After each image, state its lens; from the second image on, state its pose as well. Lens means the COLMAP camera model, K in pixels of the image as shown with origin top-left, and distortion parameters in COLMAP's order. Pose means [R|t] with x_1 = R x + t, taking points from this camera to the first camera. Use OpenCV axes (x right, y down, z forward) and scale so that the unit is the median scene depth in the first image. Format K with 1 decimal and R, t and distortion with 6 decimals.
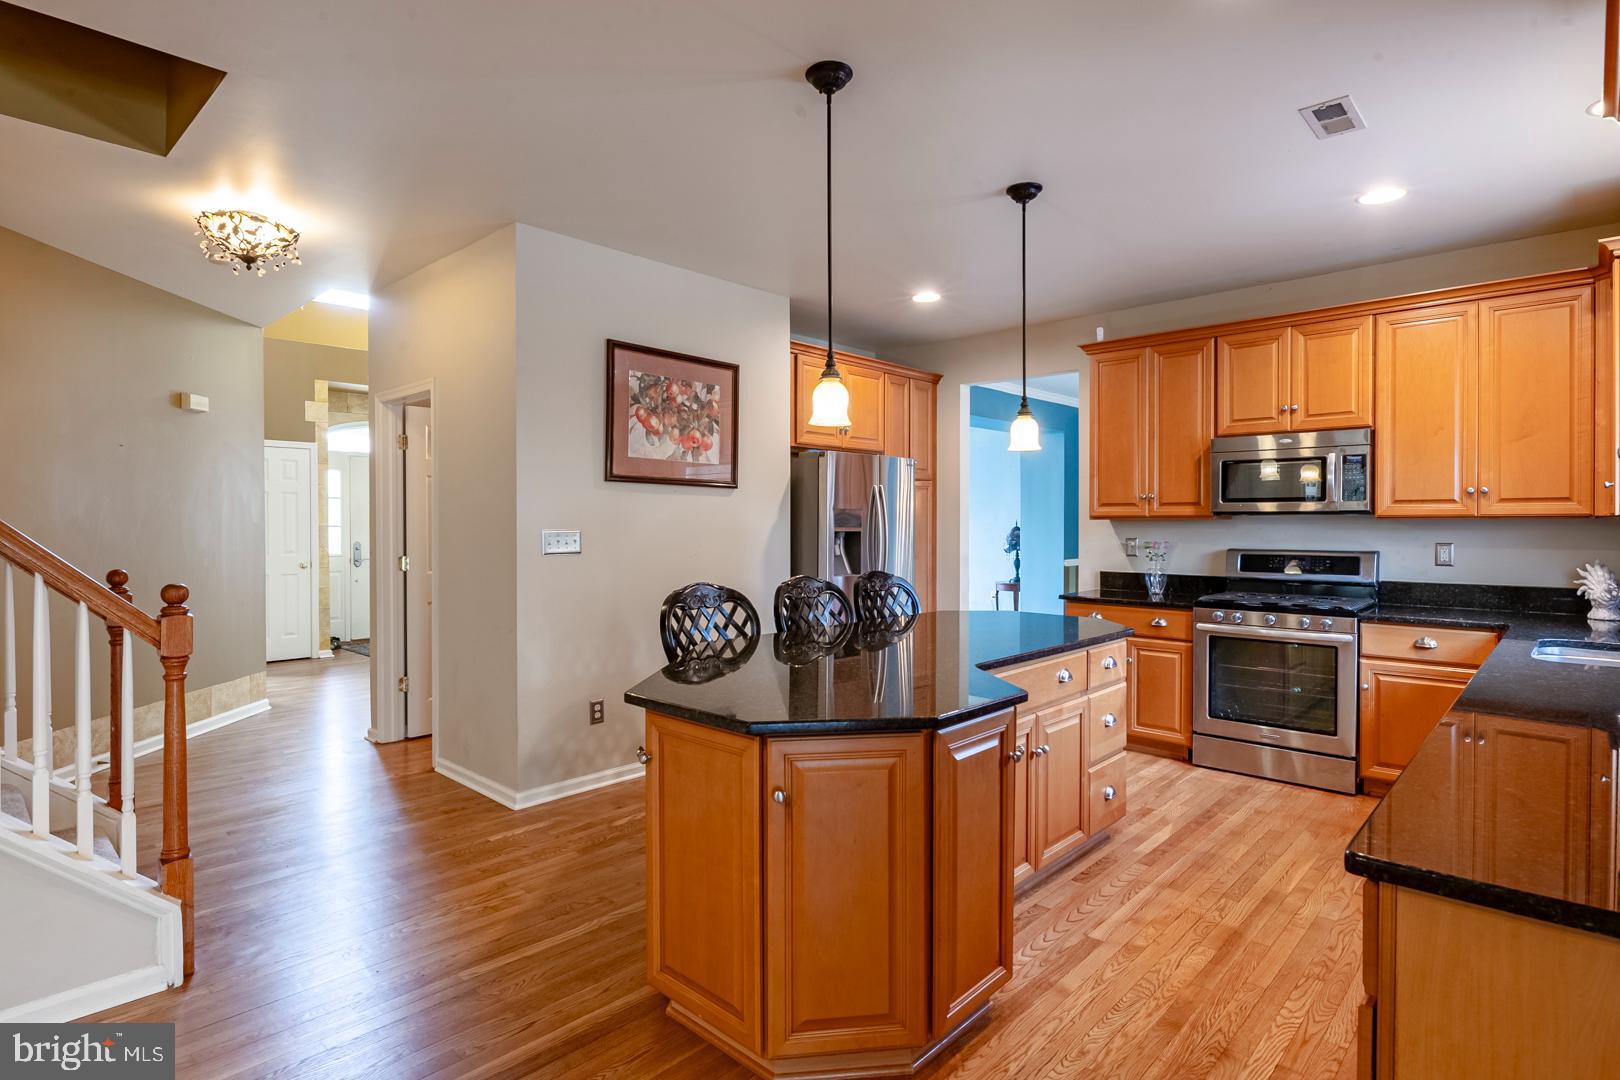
lens RADIAL K [[828.7, 0, 806.4], [0, 828.7, 530.5], [0, 0, 1]] dist [0.007823, -0.011167]
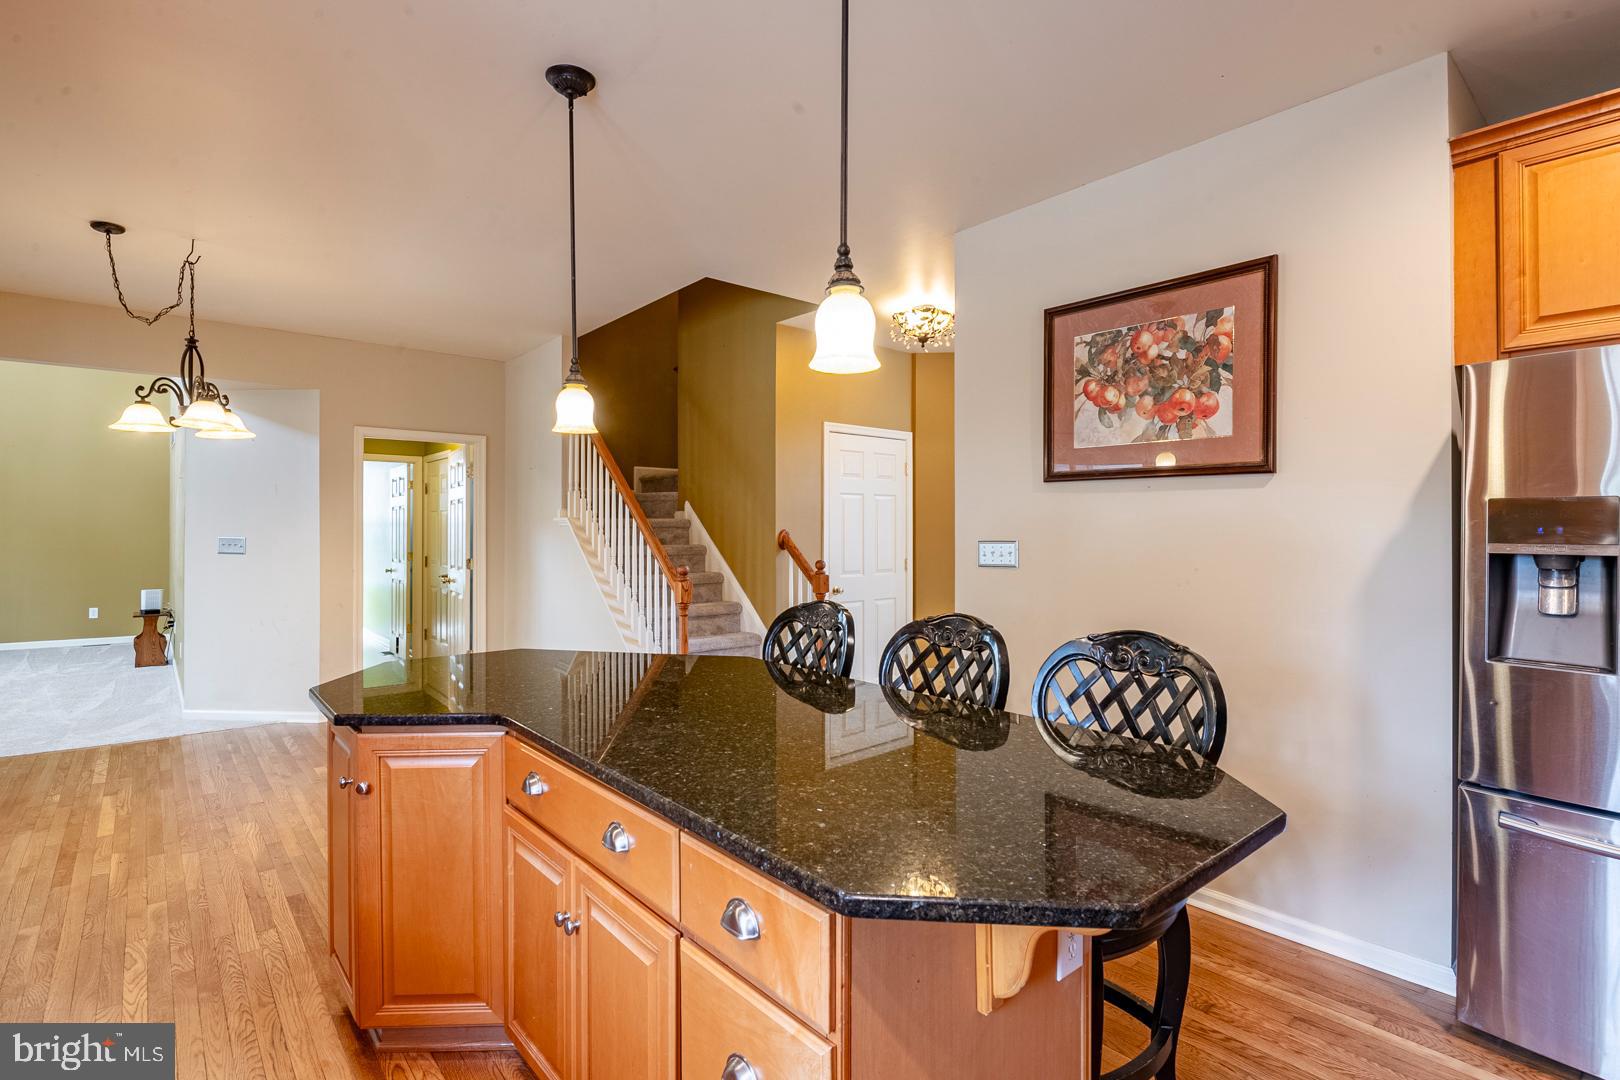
lens RADIAL K [[801.0, 0, 785.2], [0, 801.0, 531.6], [0, 0, 1]] dist [-0.000881, -0.000123]
pose [[-0.129351, -0.000885, -0.991599, 0.552317], [-0.004459, 0.999990, -0.000311, -0.009165], [0.991589, 0.004382, -0.129353, 0.807685]]
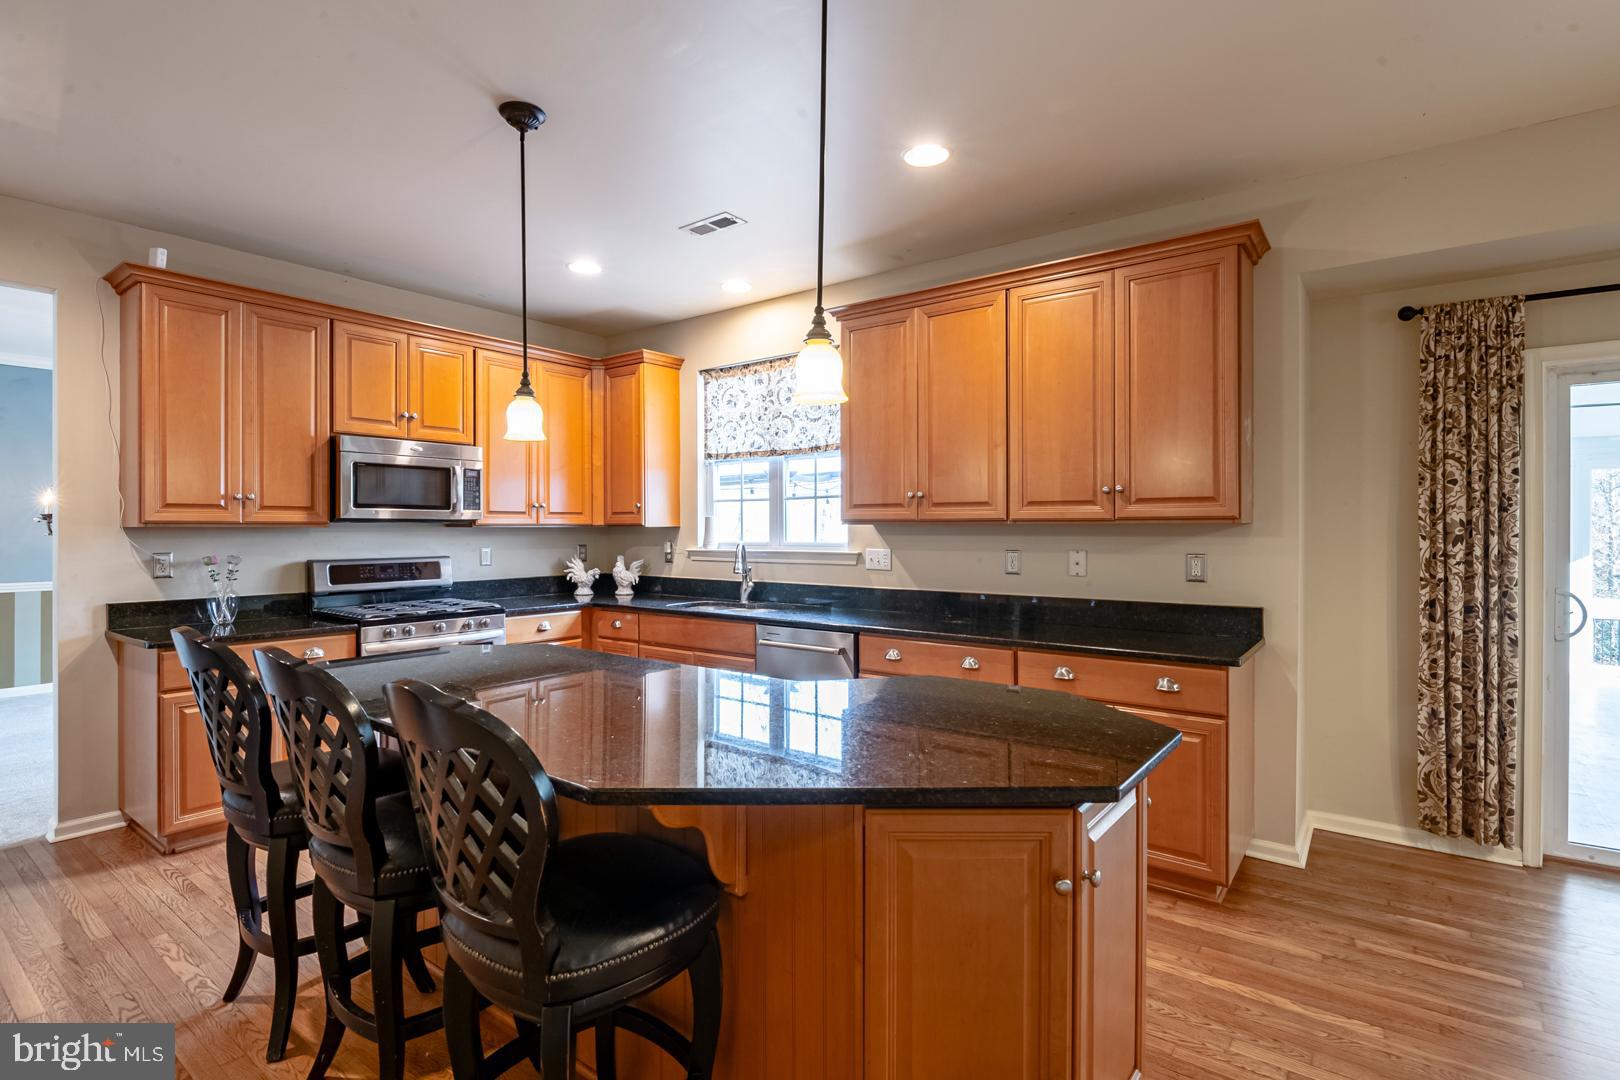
lens RADIAL K [[778.5, 0, 785.4], [0, 778.5, 530.9], [0, 0, 1]] dist [0.003256, -0.008494]
pose [[-0.090099, -0.003054, 0.995928, -0.398371], [0.011498, 0.999925, 0.004107, -0.007628], [-0.995866, 0.011821, -0.090057, 0.645906]]
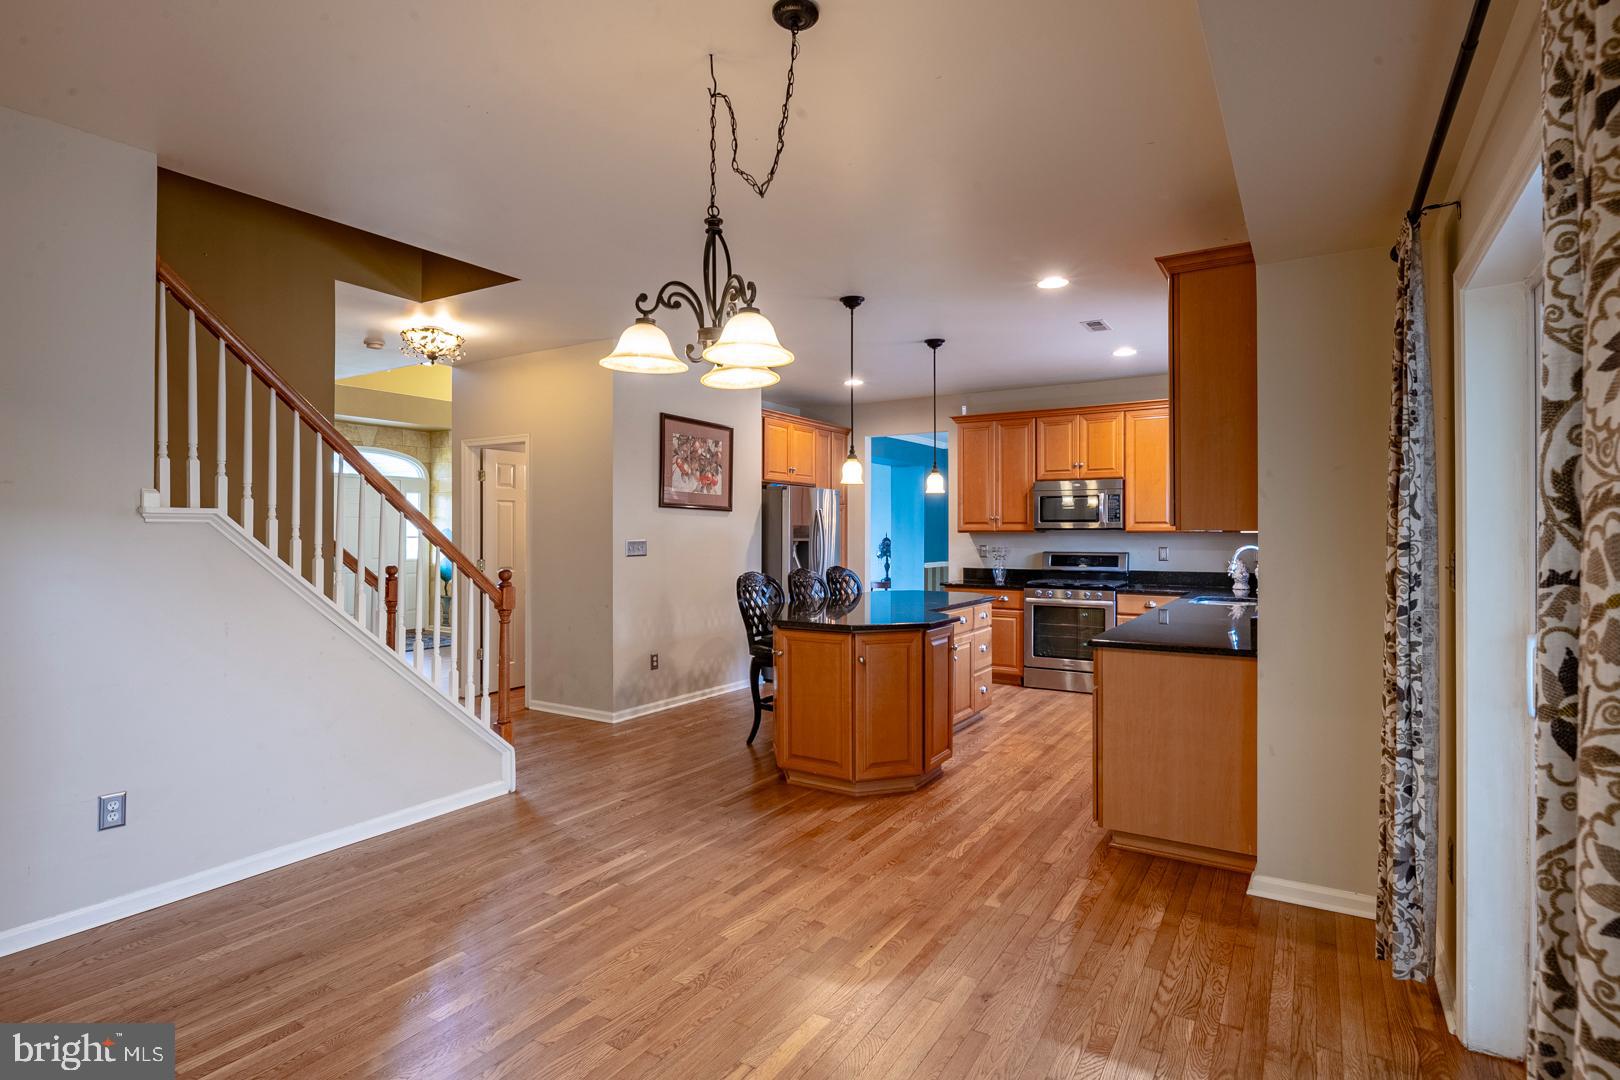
lens RADIAL K [[808.4, 0, 805.1], [0, 808.4, 533.7], [0, 0, 1]] dist [0.003184, -0.000183]
pose [[0.981550, 0.000231, 0.191204, -0.251154], [0.001686, 0.999950, -0.009863, 0.002877], [-0.191197, 0.010004, 0.981501, -0.459600]]
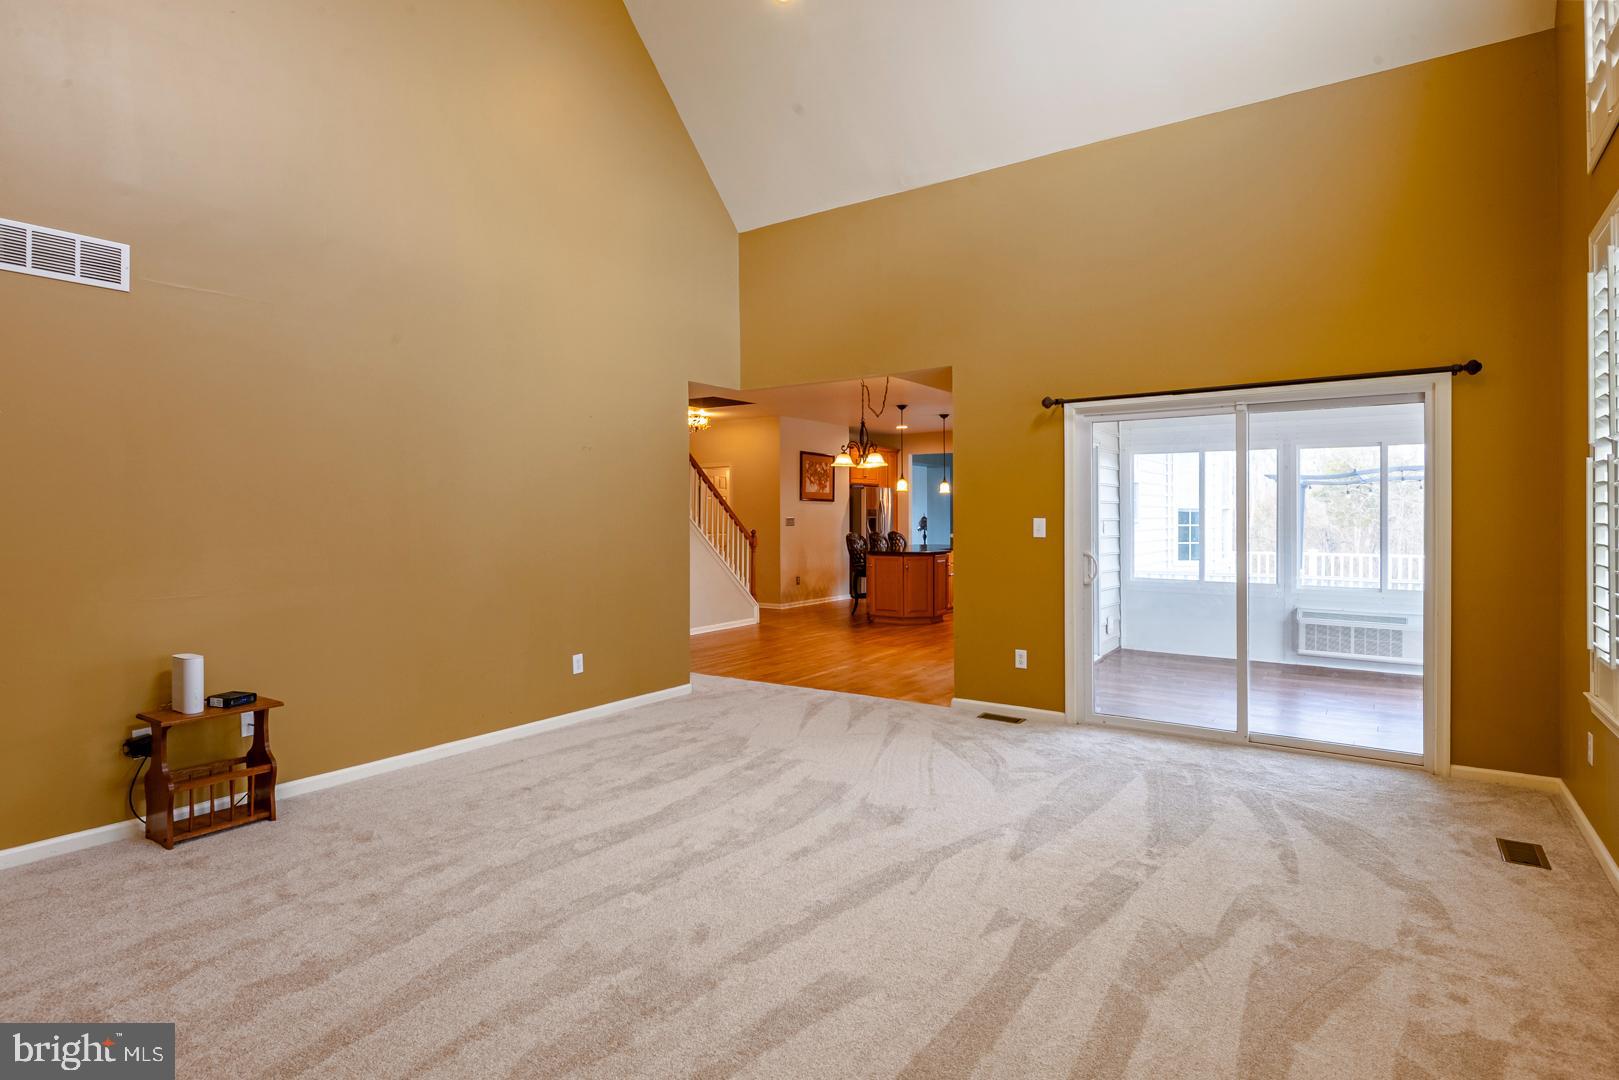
lens RADIAL K [[807.9, 0, 804.6], [0, 807.9, 533.7], [0, 0, 1]] dist [0.003184, -0.000183]
pose [[0.990648, -0.007058, 0.136257, -0.579556], [0.005163, 0.999885, 0.014259, 0.015090], [-0.136342, -0.013422, 0.990571, -1.682996]]
